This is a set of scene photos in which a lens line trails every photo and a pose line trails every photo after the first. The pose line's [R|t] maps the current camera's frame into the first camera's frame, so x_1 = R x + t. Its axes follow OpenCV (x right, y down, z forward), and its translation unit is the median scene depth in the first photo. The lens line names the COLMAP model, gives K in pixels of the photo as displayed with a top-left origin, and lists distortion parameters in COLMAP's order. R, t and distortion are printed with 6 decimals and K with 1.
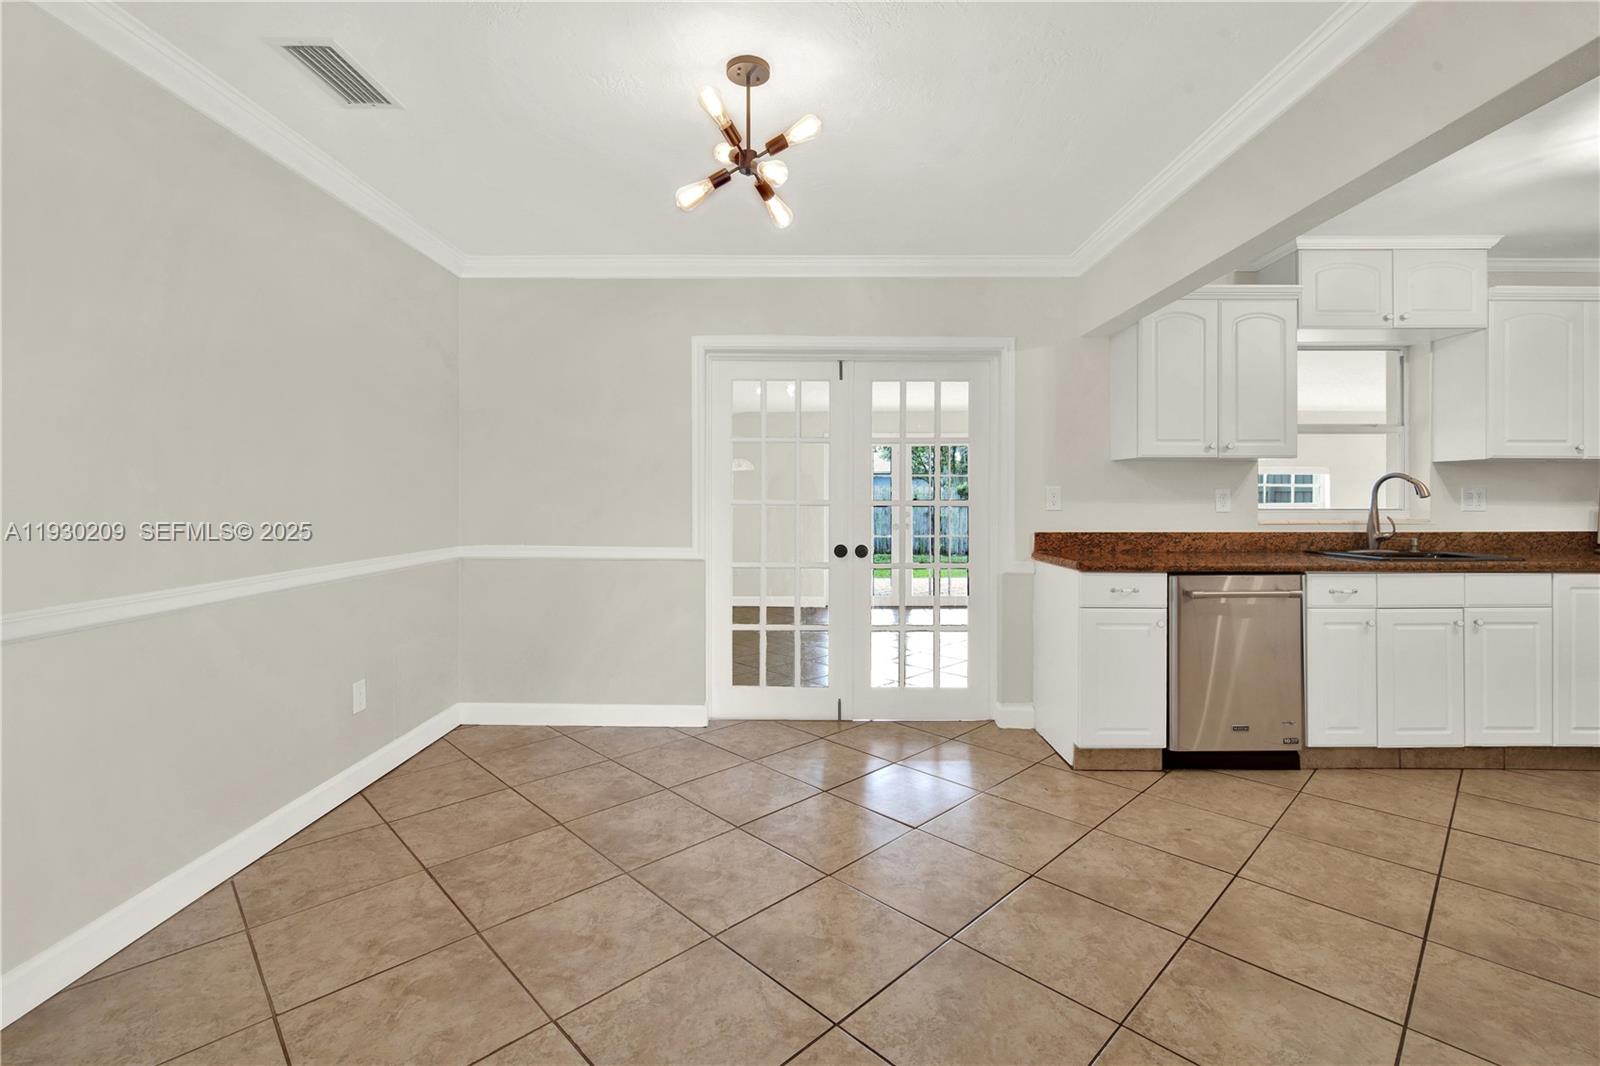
lens RADIAL K [[710.5, 0, 800.6], [0, 710.5, 494.7], [0, 0, 1]] dist [-0.008644, 0.000447]
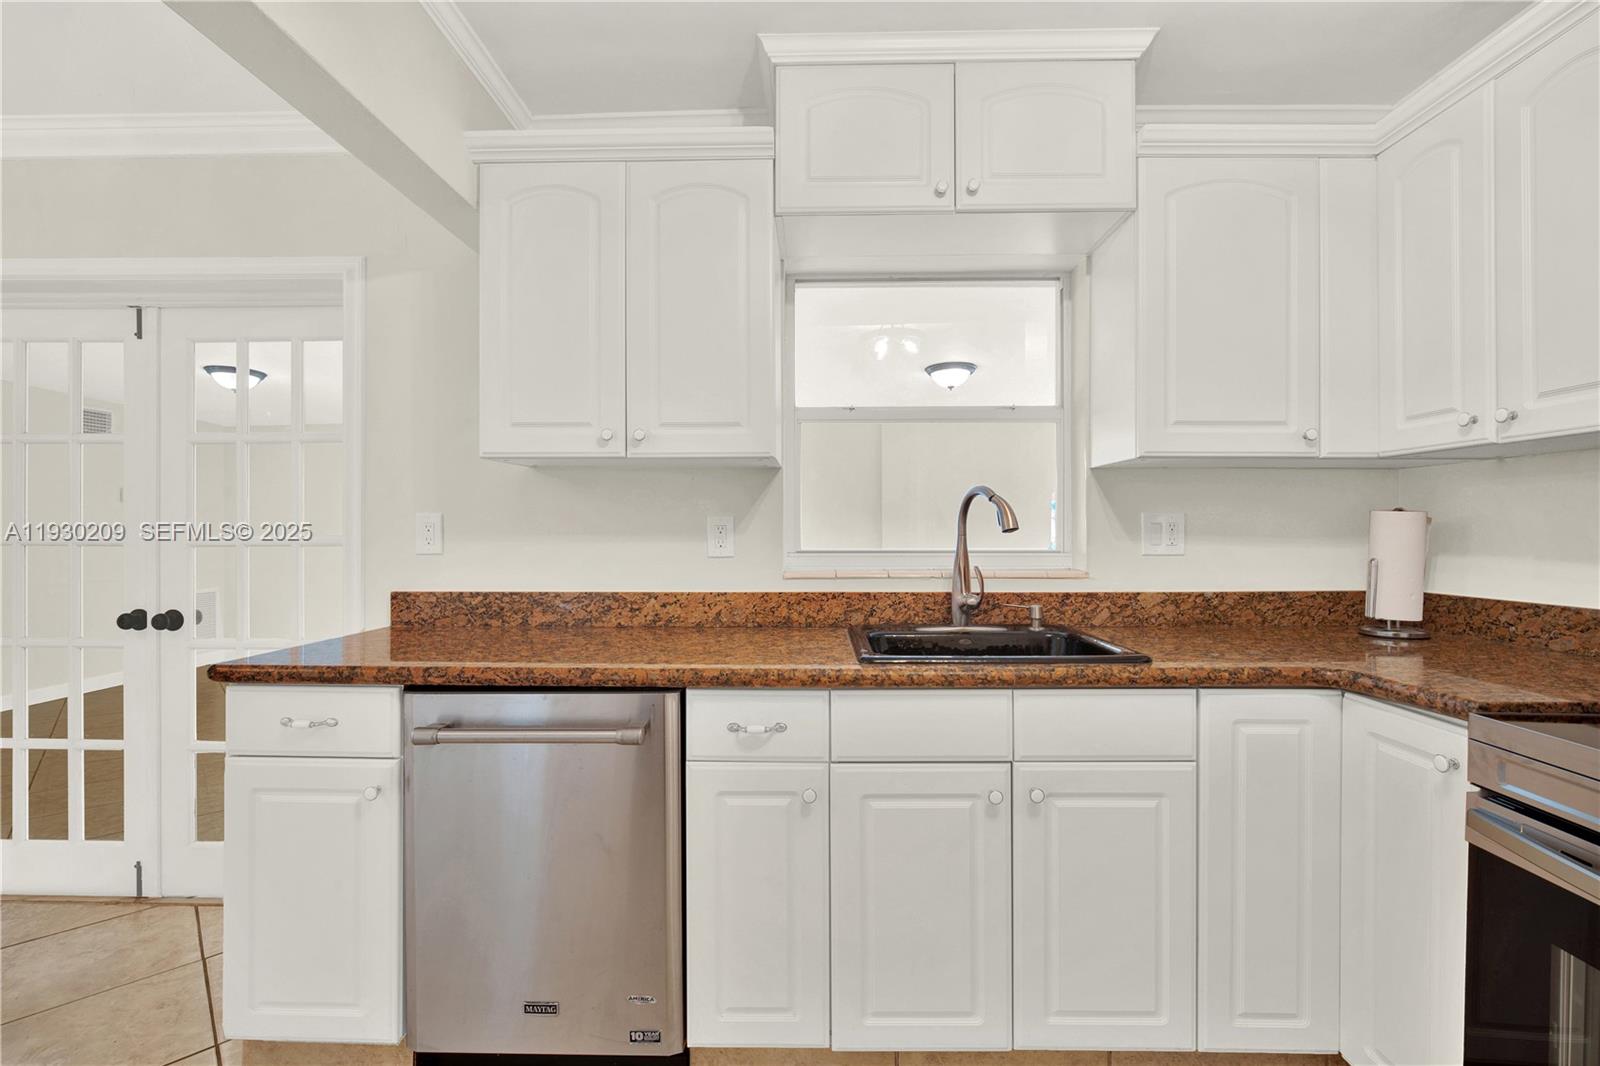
lens RADIAL K [[700.0, 0, 802.8], [0, 700.0, 526.7], [0, 0, 1]] dist [-0.010693, 0.000524]
pose [[0.999923, -0.001146, -0.012378, 0.725766], [0.001158, 0.999999, 0.000948, -0.000294], [0.012377, -0.000962, 0.999923, 0.472087]]
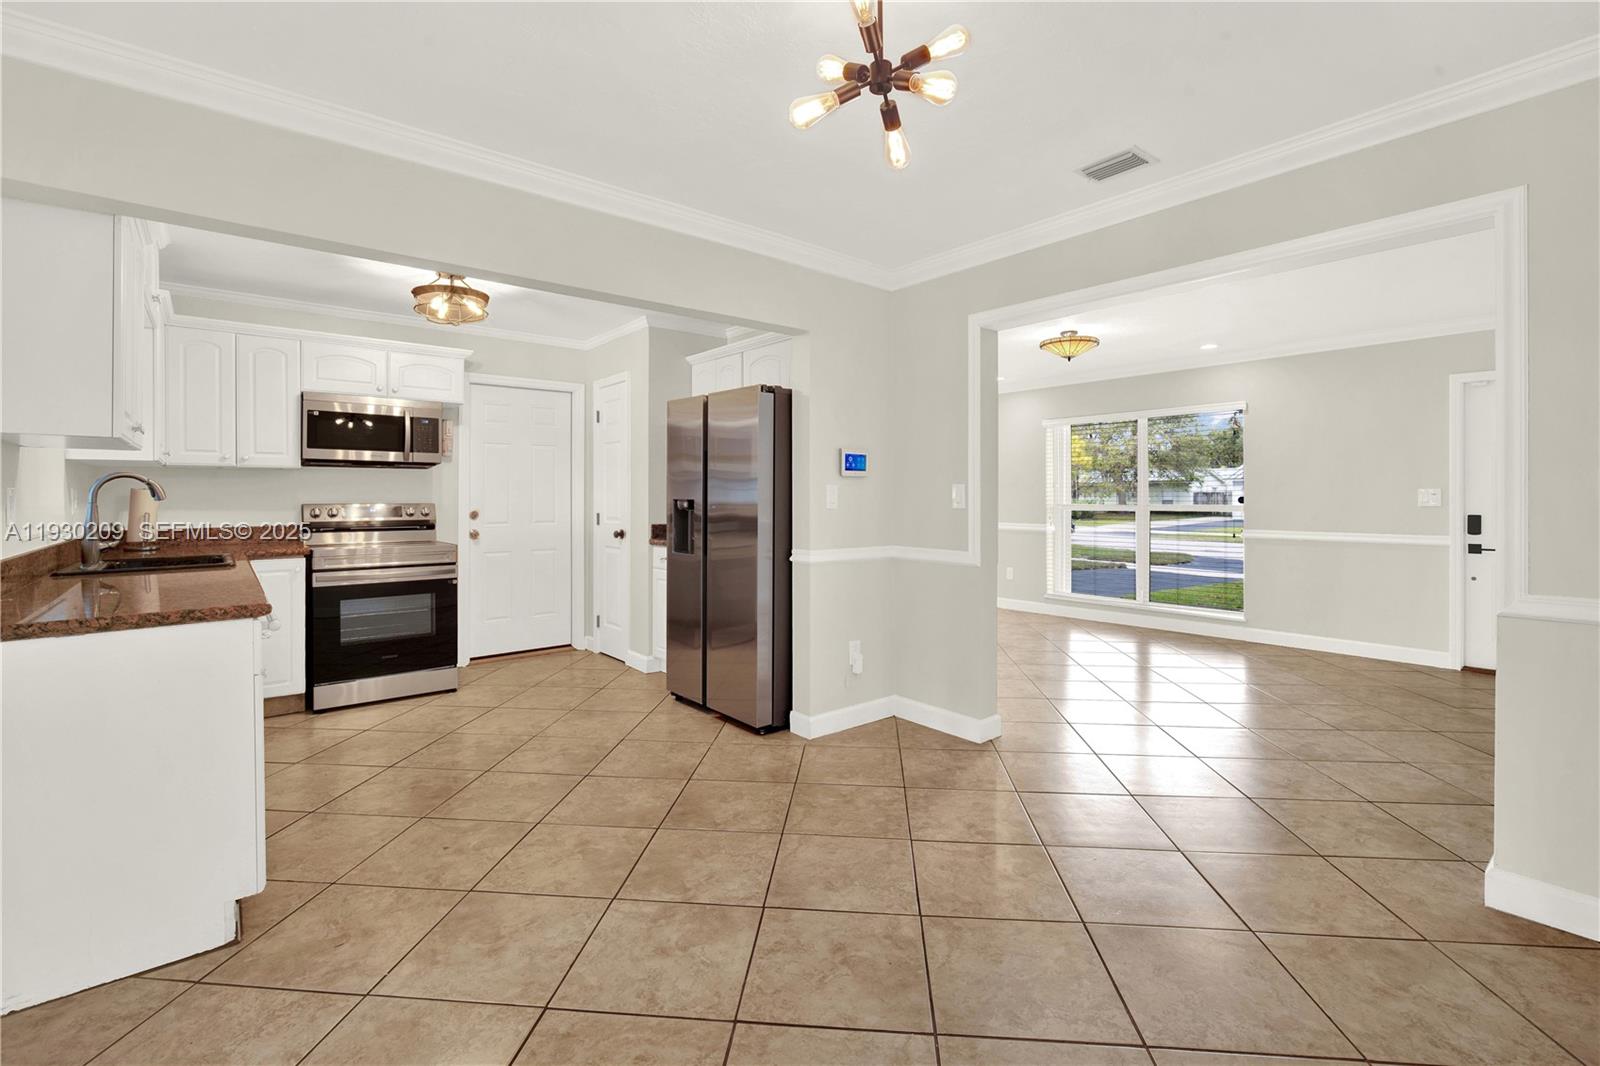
lens RADIAL K [[710.5, 0, 800.6], [0, 710.5, 494.7], [0, 0, 1]] dist [-0.008644, 0.000447]
pose [[-0.645085, 0.000298, 0.764111, -0.370792], [-0.000326, 1.000000, -0.000665, -0.002857], [-0.764111, -0.000678, -0.645084, 0.940009]]
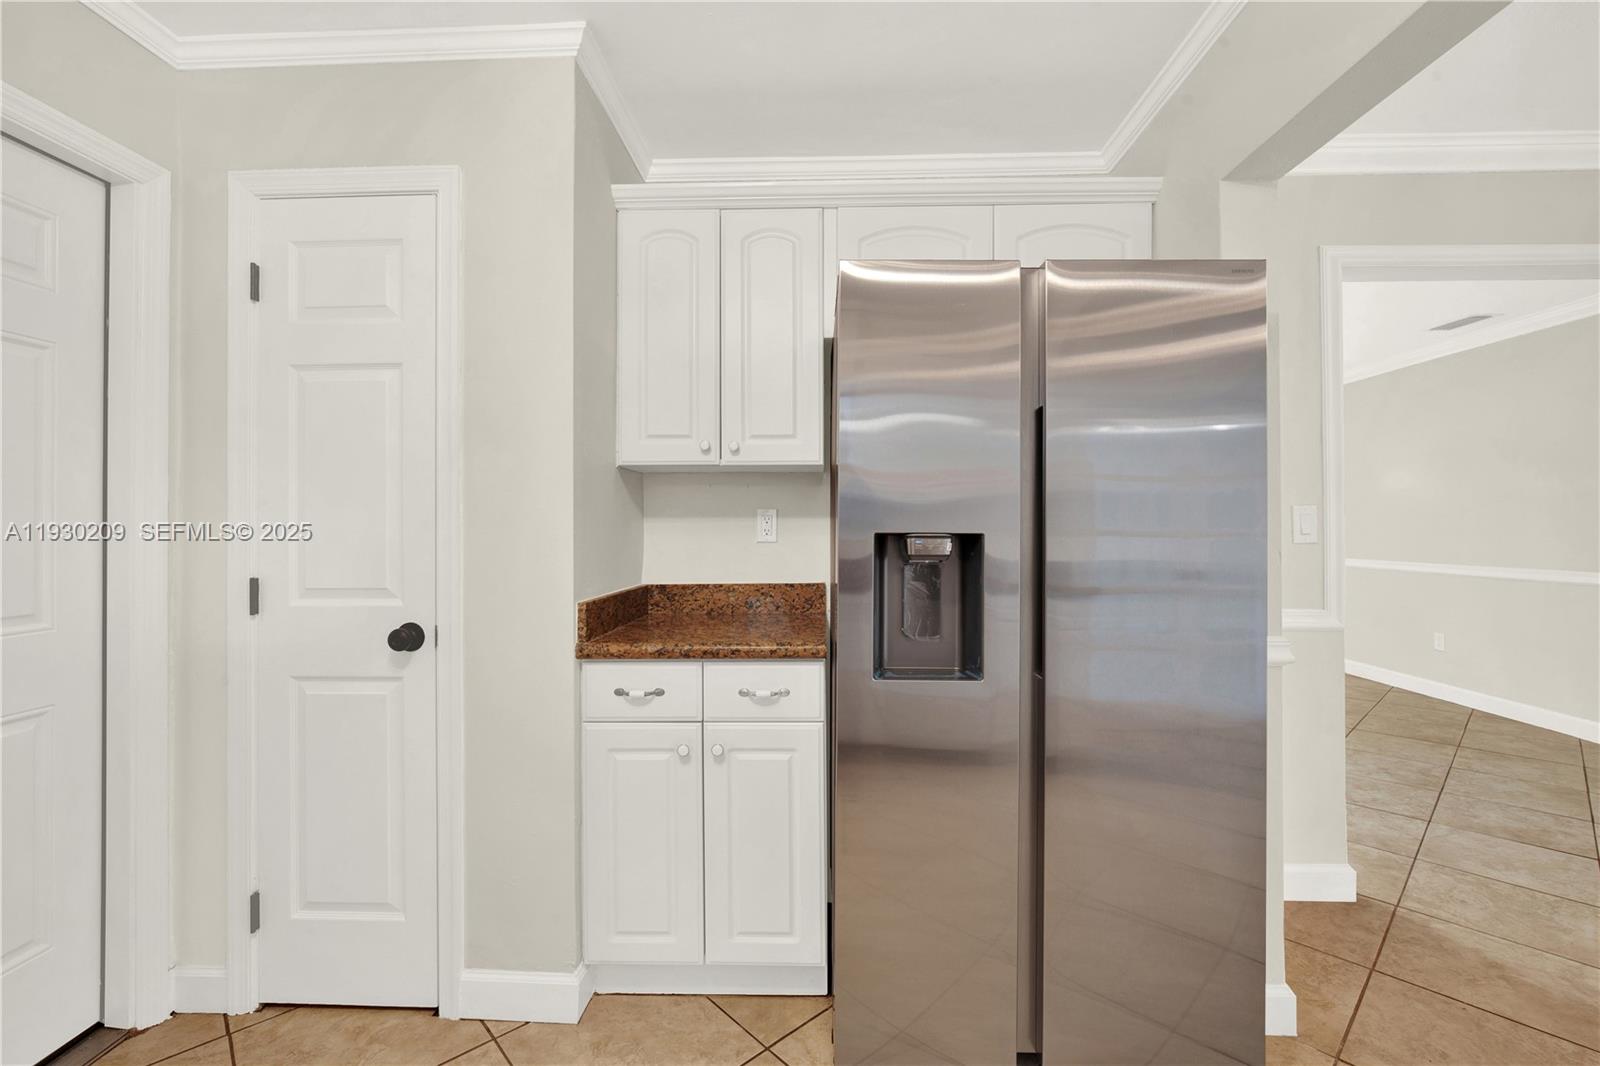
lens RADIAL K [[708.3, 0, 801.7], [0, 708.3, 523.1], [0, 0, 1]] dist [-0.009095, 0.000741]
pose [[-0.999777, 0.001990, 0.021029, 0.750787], [0.001872, 0.999982, -0.005640, 0.000934], [-0.021040, -0.005599, -0.999763, 0.760239]]
